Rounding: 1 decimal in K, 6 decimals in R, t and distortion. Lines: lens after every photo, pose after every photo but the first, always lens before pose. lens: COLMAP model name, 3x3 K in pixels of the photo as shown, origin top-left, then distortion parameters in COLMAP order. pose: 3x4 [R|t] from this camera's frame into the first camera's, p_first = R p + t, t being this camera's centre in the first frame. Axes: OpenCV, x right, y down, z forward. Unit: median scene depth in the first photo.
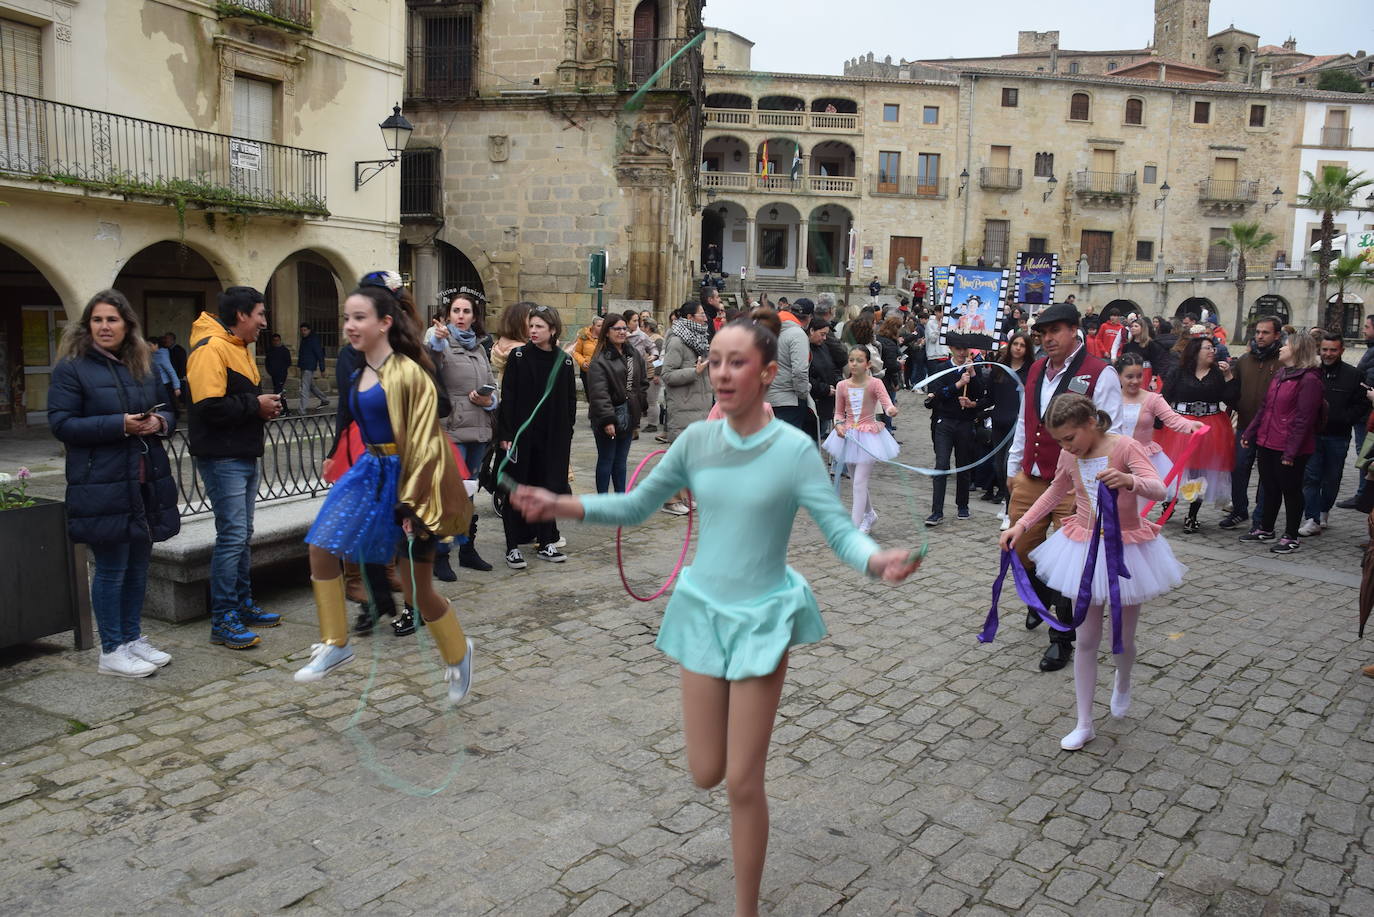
lens RADIAL K [[1069.3, 0, 688.5], [0, 1069.3, 481.1], [0, 0, 1]] dist [-0.157540, 0.111925]
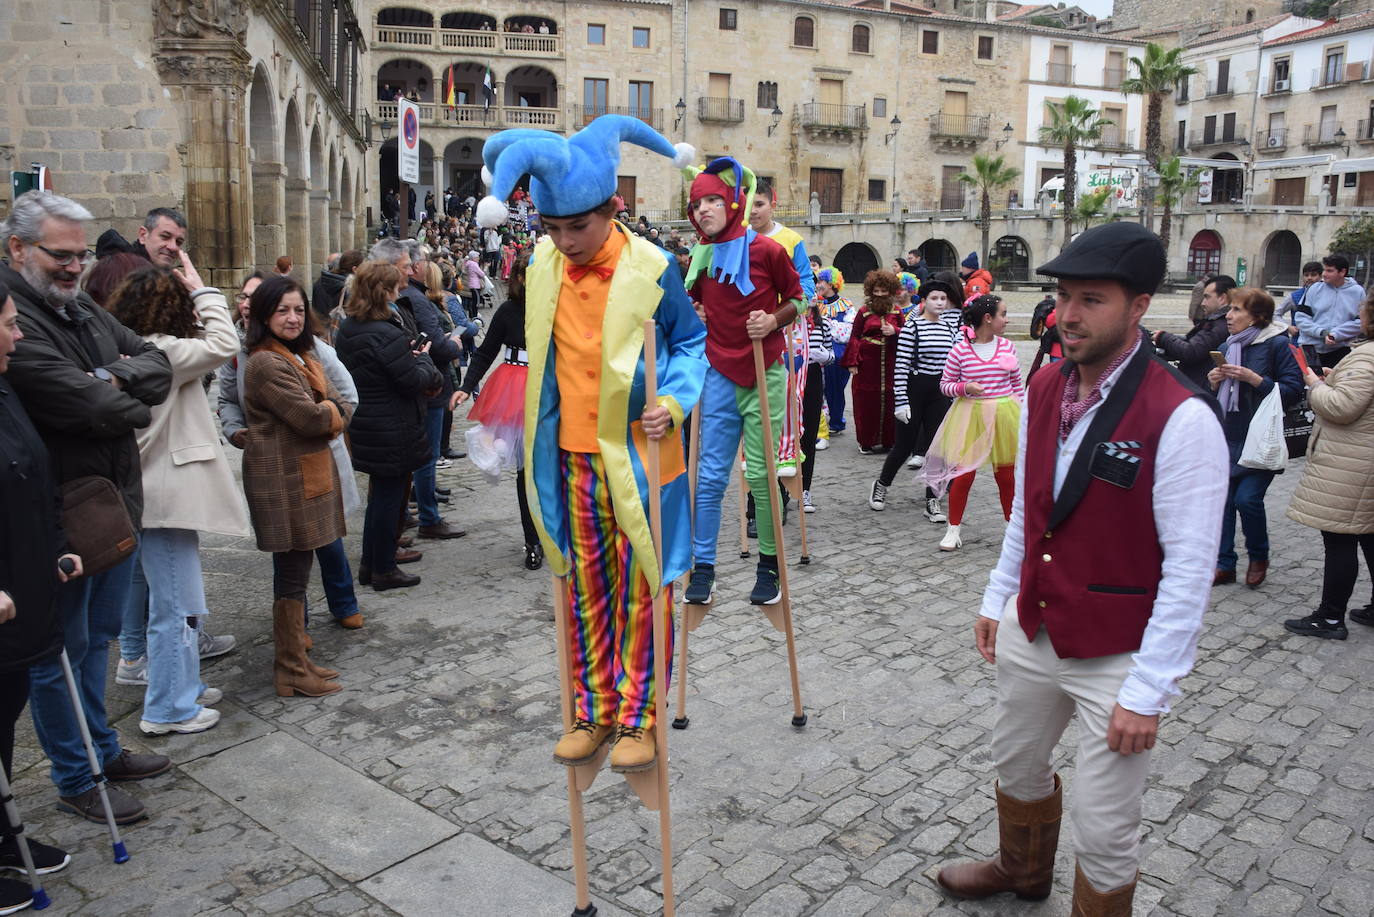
lens RADIAL K [[1074.9, 0, 689.9], [0, 1074.9, 481.9], [0, 0, 1]] dist [-0.157843, 0.114246]
pose [[0.969469, -0.059745, 0.237826, 0.038477], [0.049358, 0.997559, 0.049396, -0.017188], [-0.240196, -0.036149, 0.970051, 0.114887]]
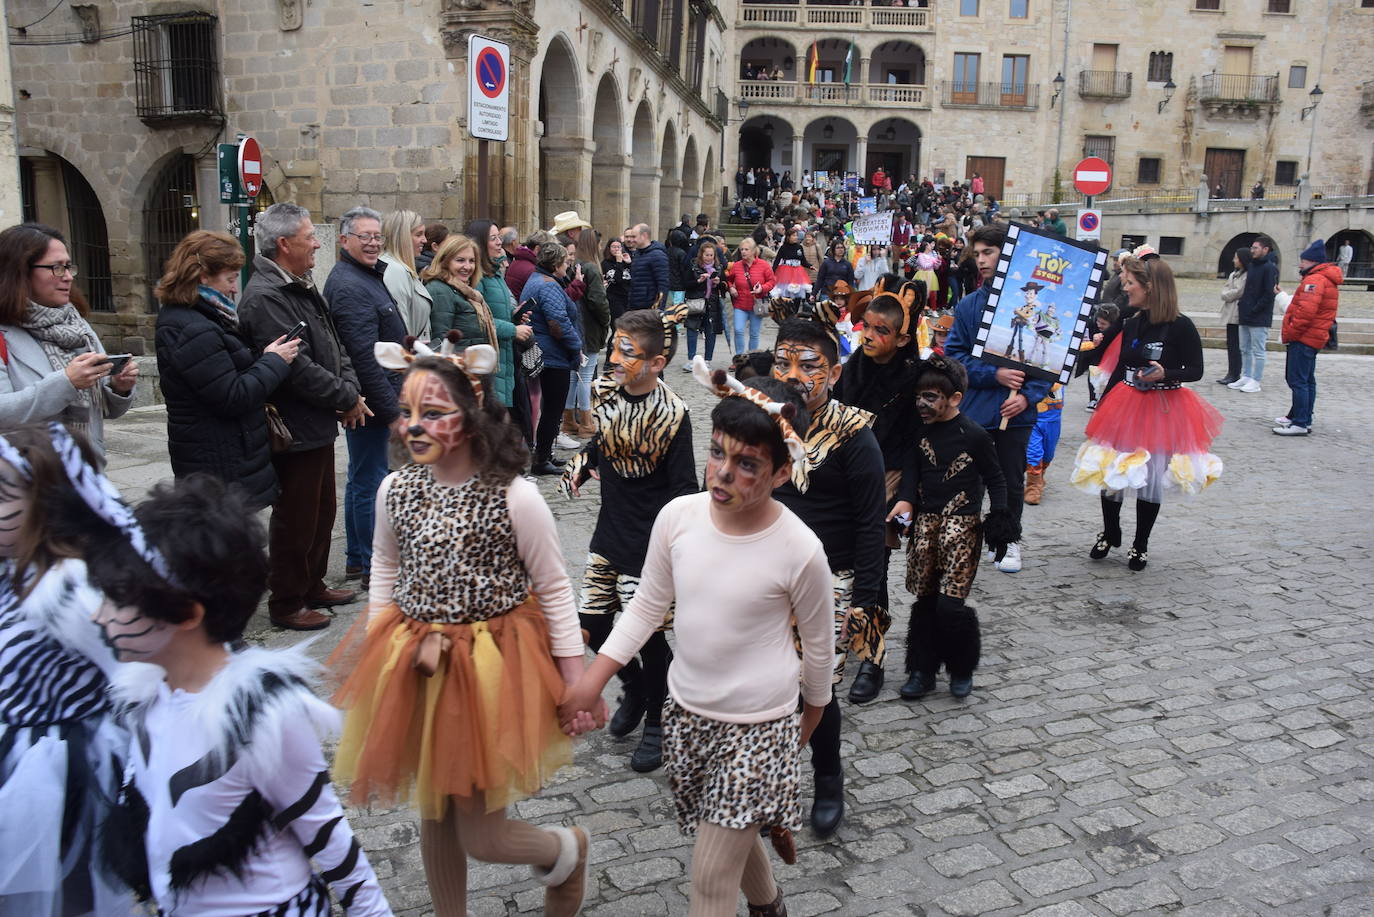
lens RADIAL K [[1069.3, 0, 688.5], [0, 1069.3, 481.1], [0, 0, 1]] dist [-0.157540, 0.111925]
pose [[0.993659, 0.021201, -0.110418, 0.070566], [-0.014840, 0.998200, 0.058115, -0.021418], [0.111451, -0.056108, 0.992185, 0.146049]]
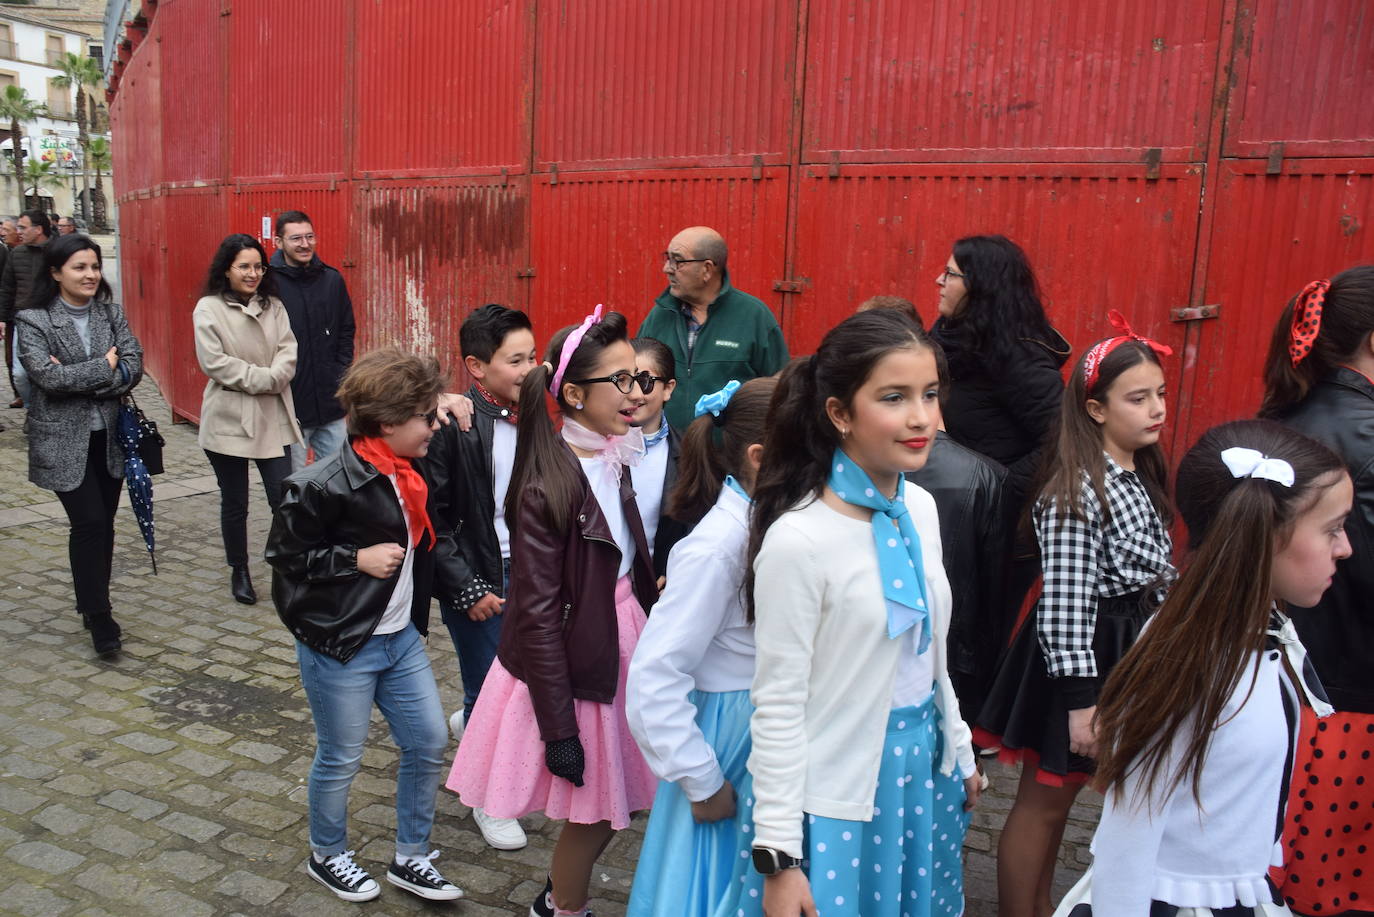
lens RADIAL K [[1059.7, 0, 681.0], [0, 1059.7, 485.1], [0, 0, 1]] dist [-0.162482, 0.115359]
pose [[0.430159, -0.196568, 0.881093, -0.141547], [0.095921, 0.980433, 0.171901, 0.030163], [-0.897643, 0.010571, 0.440597, -0.203230]]
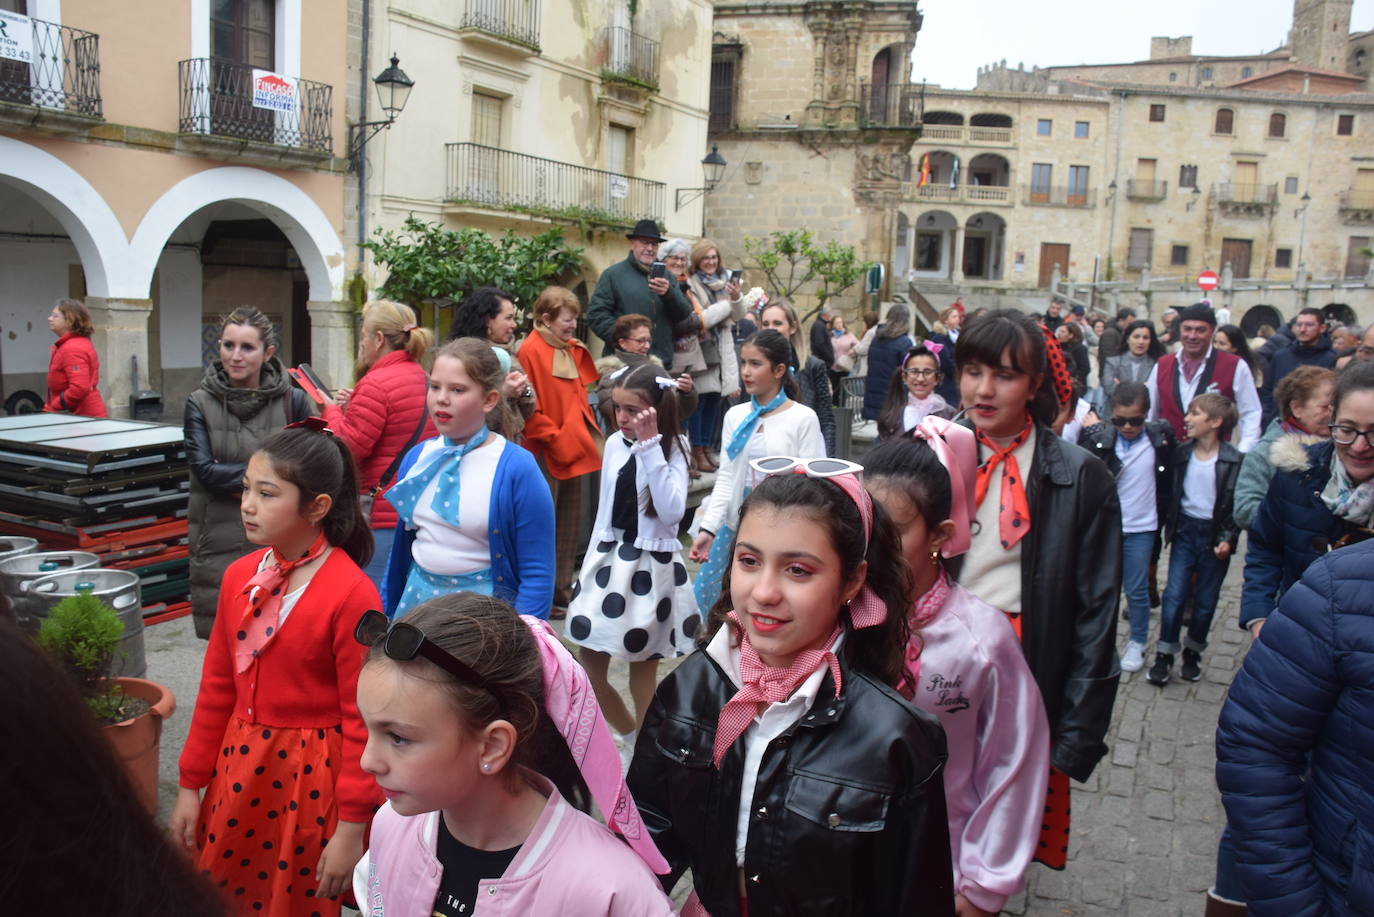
lens RADIAL K [[1054.8, 0, 686.0], [0, 1054.8, 488.7], [0, 0, 1]] dist [-0.169540, 0.112569]
pose [[0.994348, 0.024964, -0.103190, -0.054531], [-0.023579, 0.999615, 0.014625, 0.011820], [0.103515, -0.012109, 0.994554, -0.081732]]
